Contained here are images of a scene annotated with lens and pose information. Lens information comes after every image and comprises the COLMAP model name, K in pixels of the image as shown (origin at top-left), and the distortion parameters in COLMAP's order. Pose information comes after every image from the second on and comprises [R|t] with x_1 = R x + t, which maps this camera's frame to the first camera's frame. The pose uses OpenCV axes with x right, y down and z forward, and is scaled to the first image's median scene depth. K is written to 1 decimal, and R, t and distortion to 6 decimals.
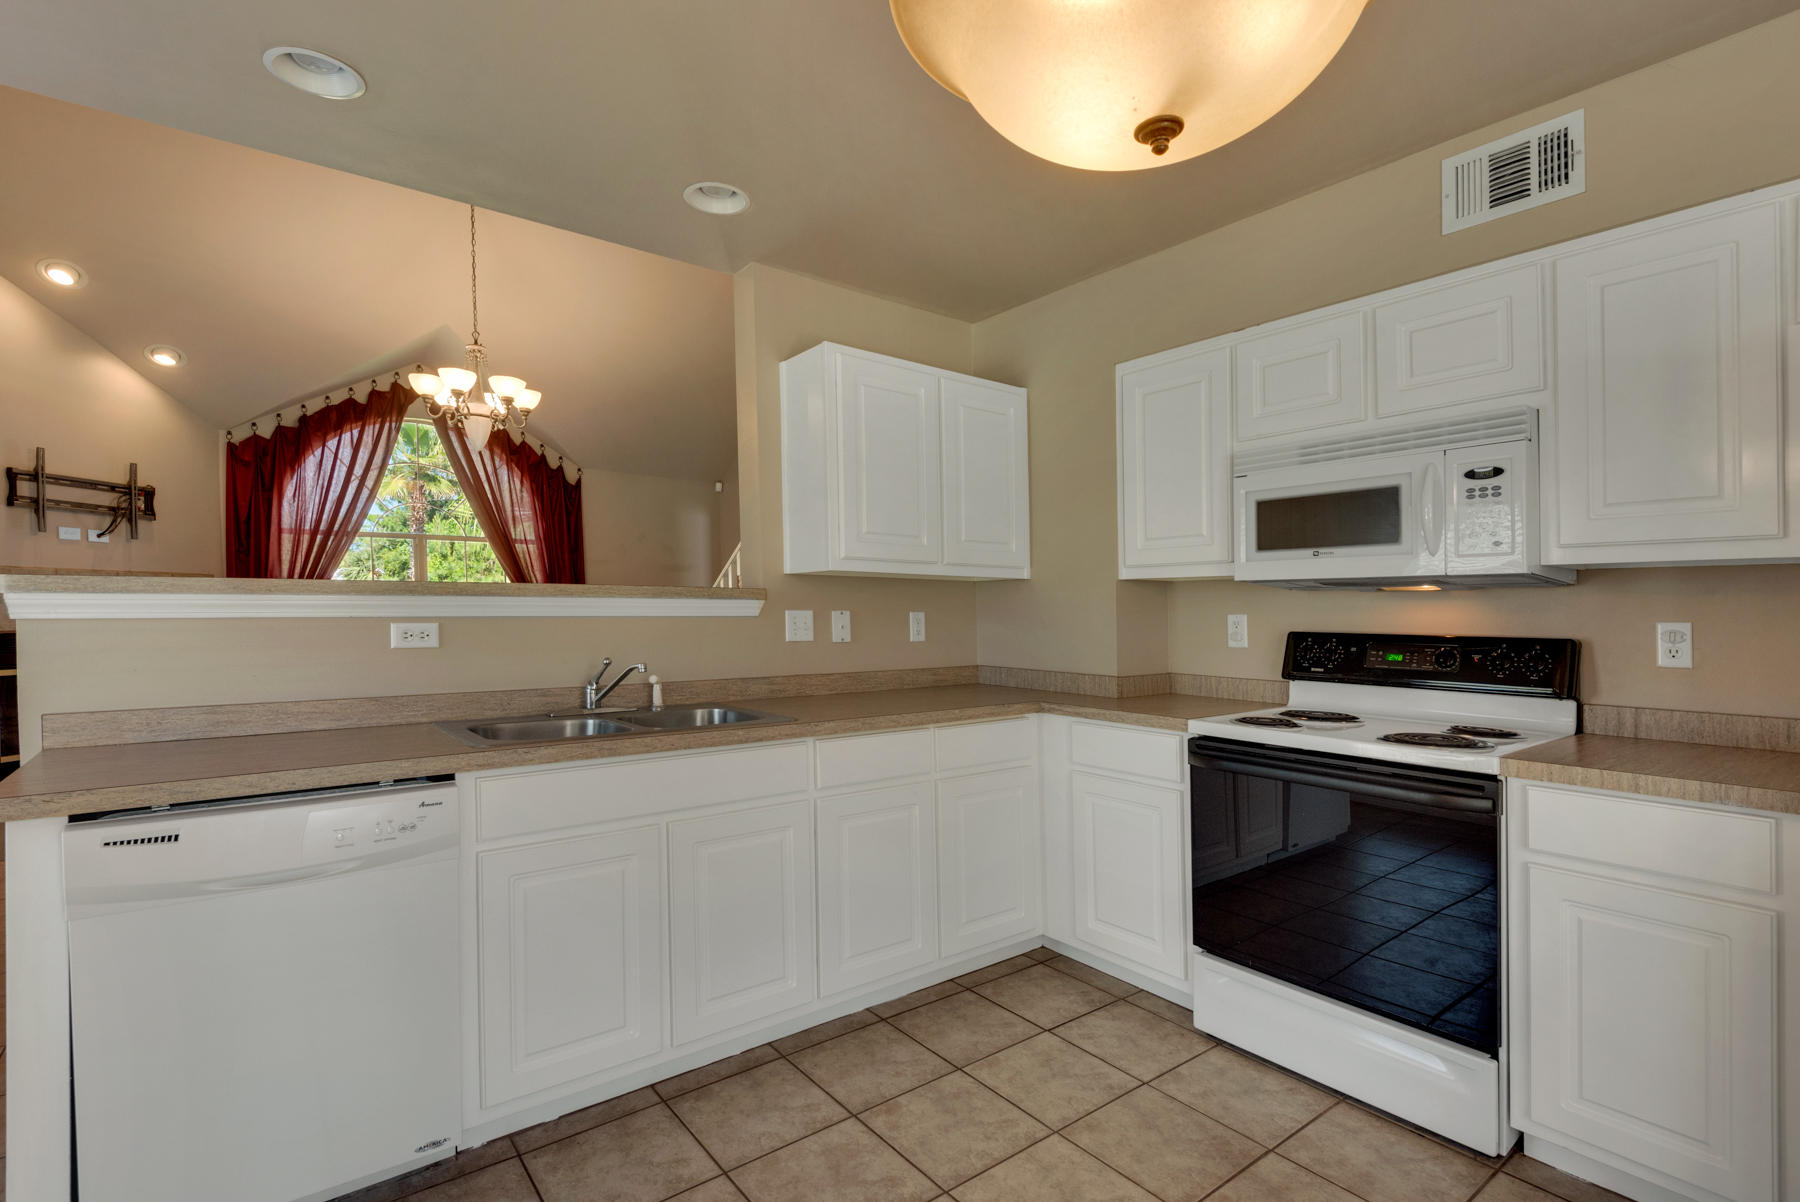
lens RADIAL K [[843.1, 0, 893.0], [0, 843.1, 626.4], [0, 0, 1]] dist [-0.006615, -0.000788]
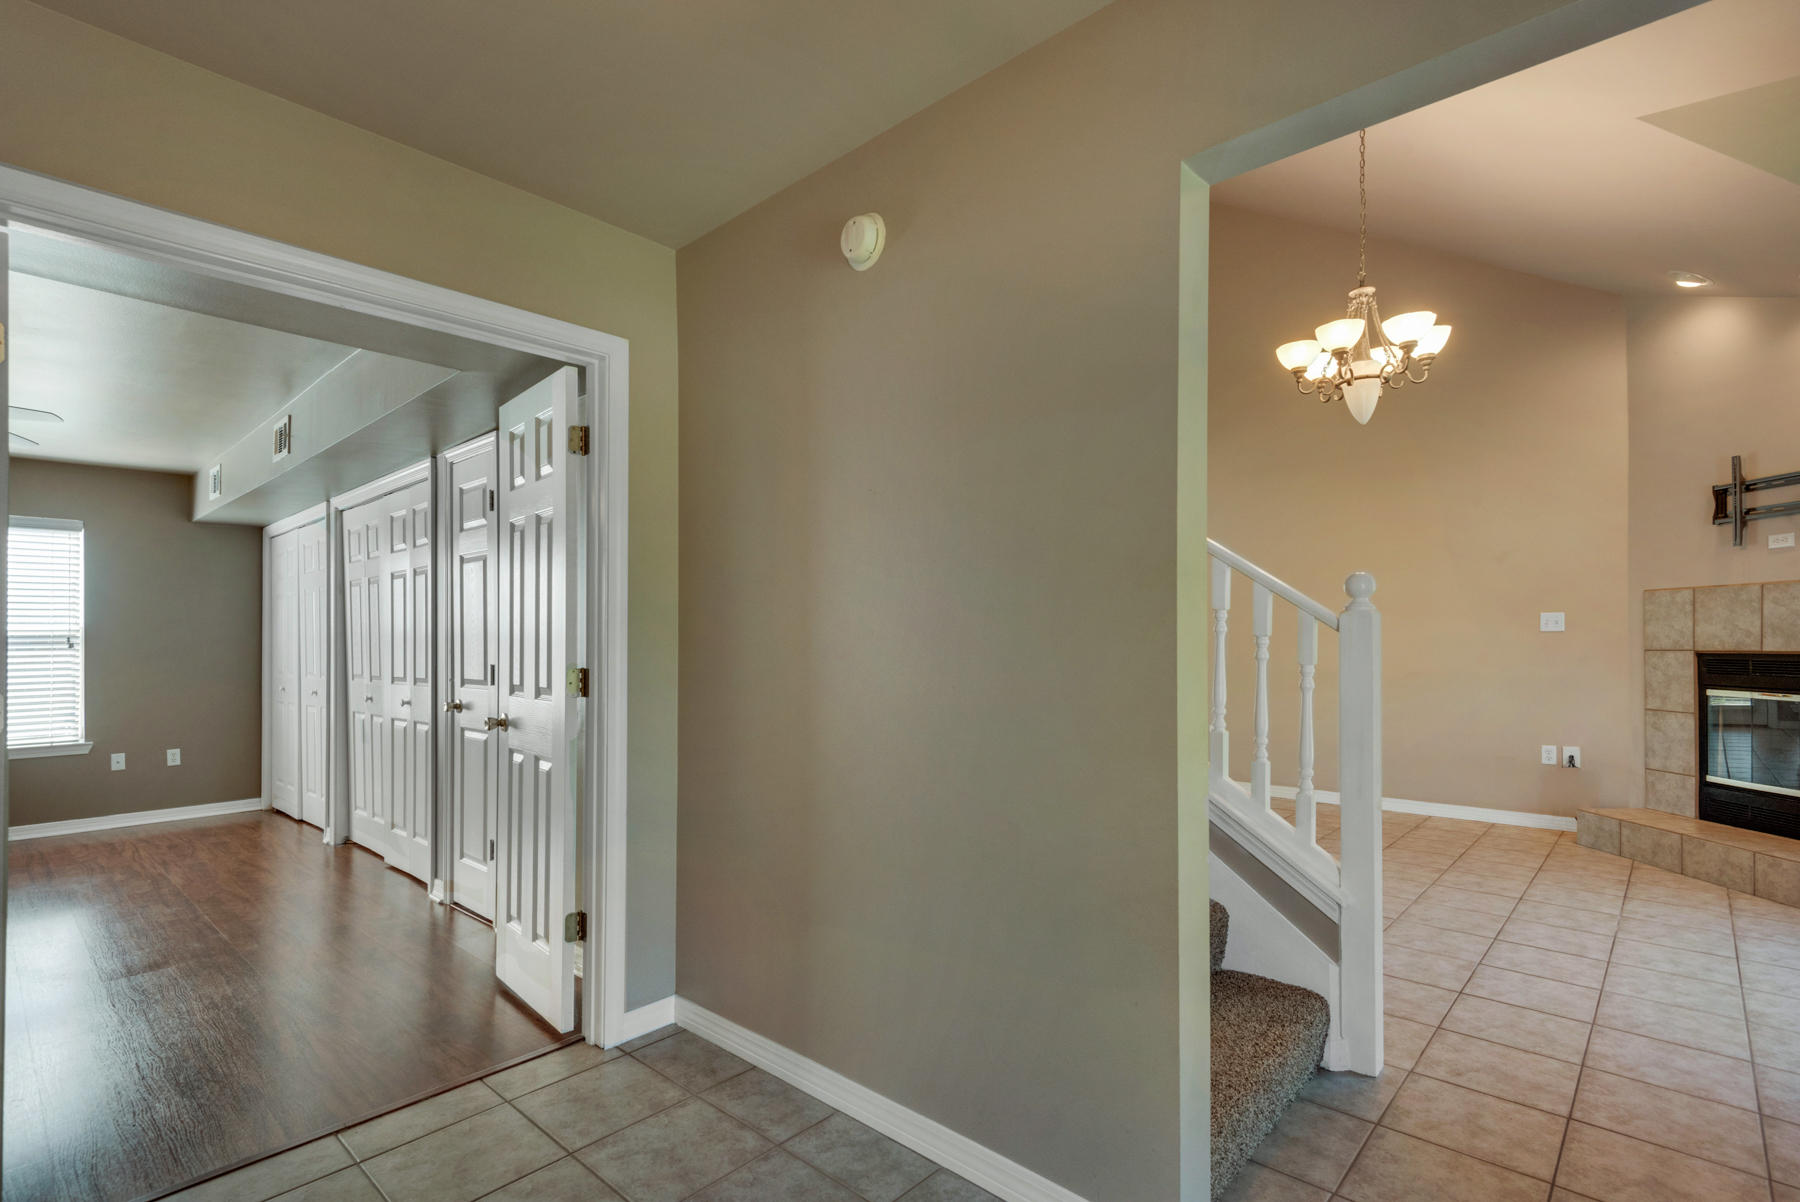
lens RADIAL K [[857.3, 0, 917.0], [0, 857.3, 635.5], [0, 0, 1]] dist [0.009931, -0.000260]
pose [[-0.985725, -0.003557, -0.168326, 0.066954], [-0.005948, 0.999888, 0.013703, -0.031081], [0.168258, 0.014509, -0.985636, 2.665079]]
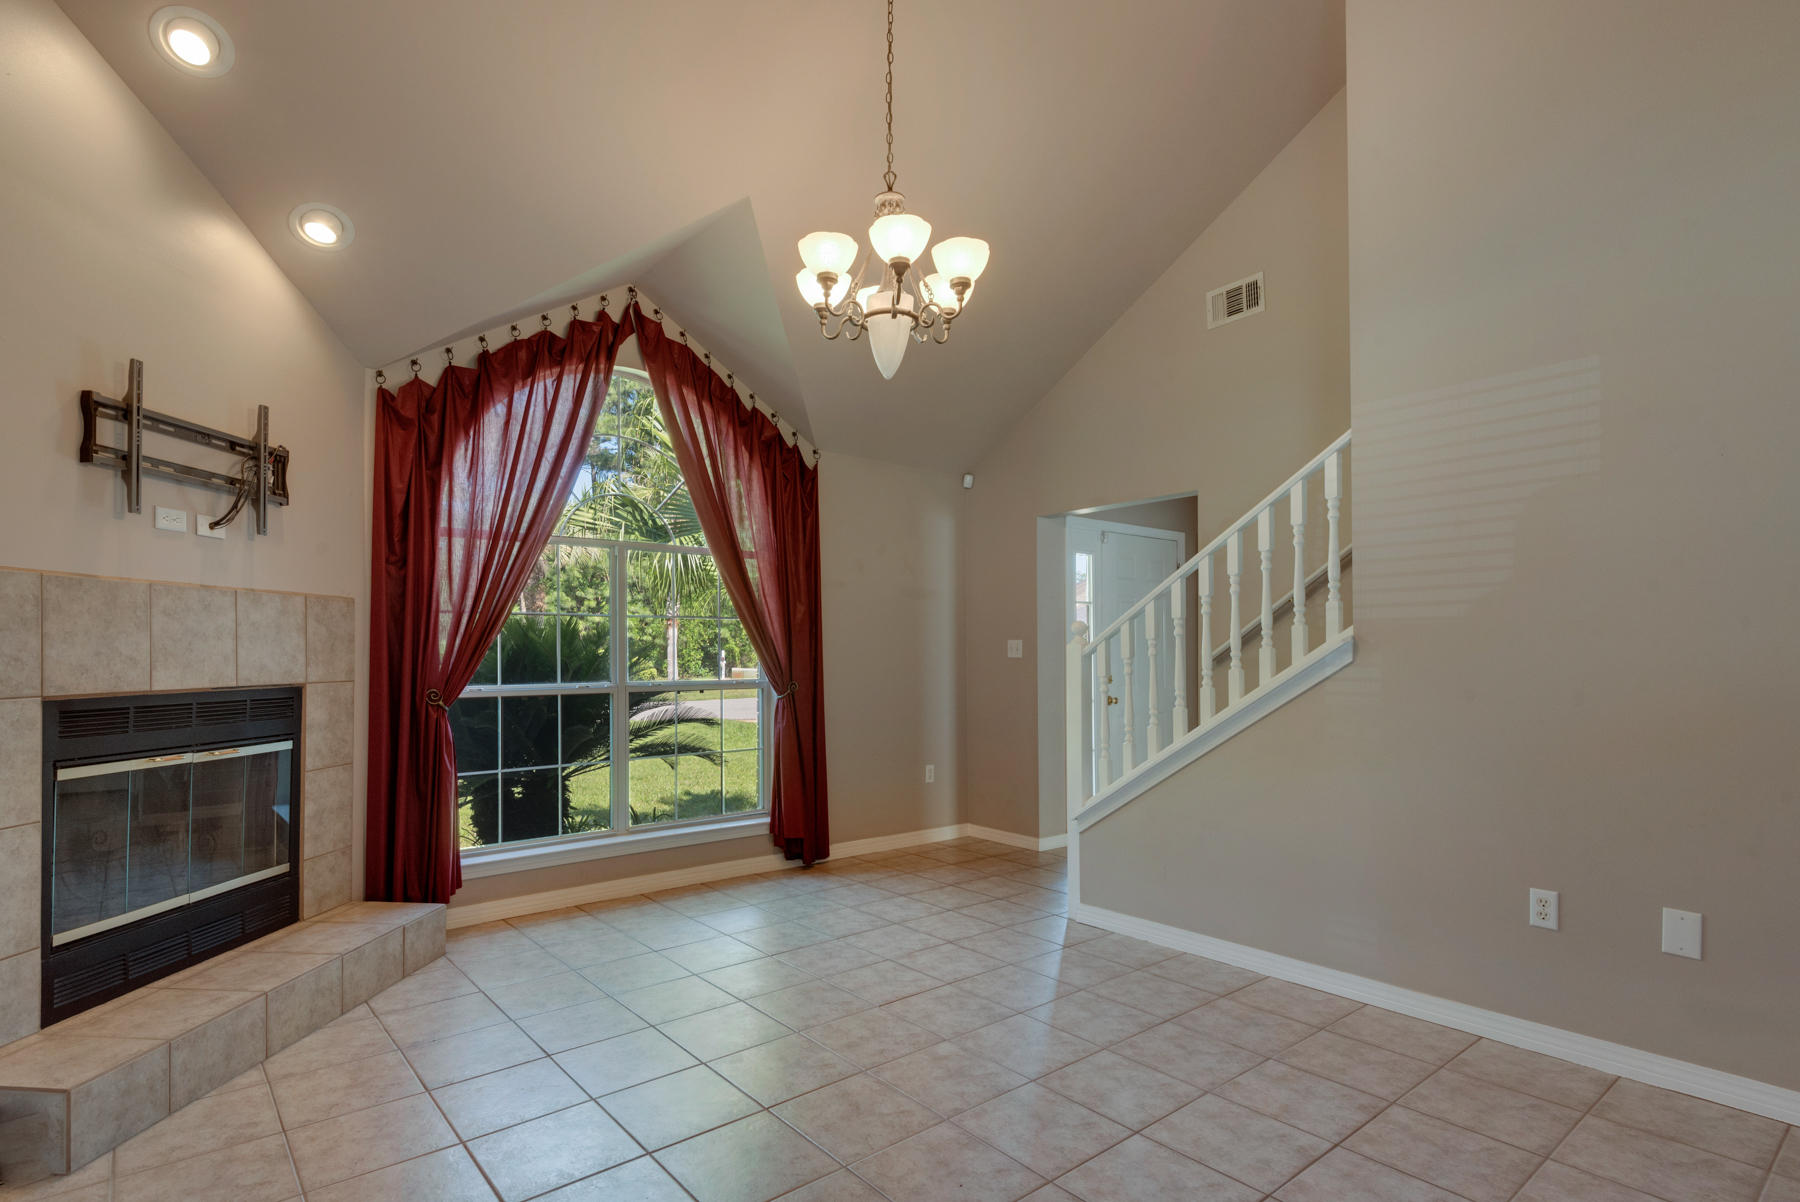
lens RADIAL K [[899.9, 0, 861.5], [0, 899.9, 634.0], [0, 0, 1]] dist [0.002032, -0.000266]
pose [[0.999769, -0.006815, 0.020384, -0.820877], [0.007598, 0.999226, -0.038598, -0.011461], [-0.020105, 0.038744, 0.999047, 0.598719]]
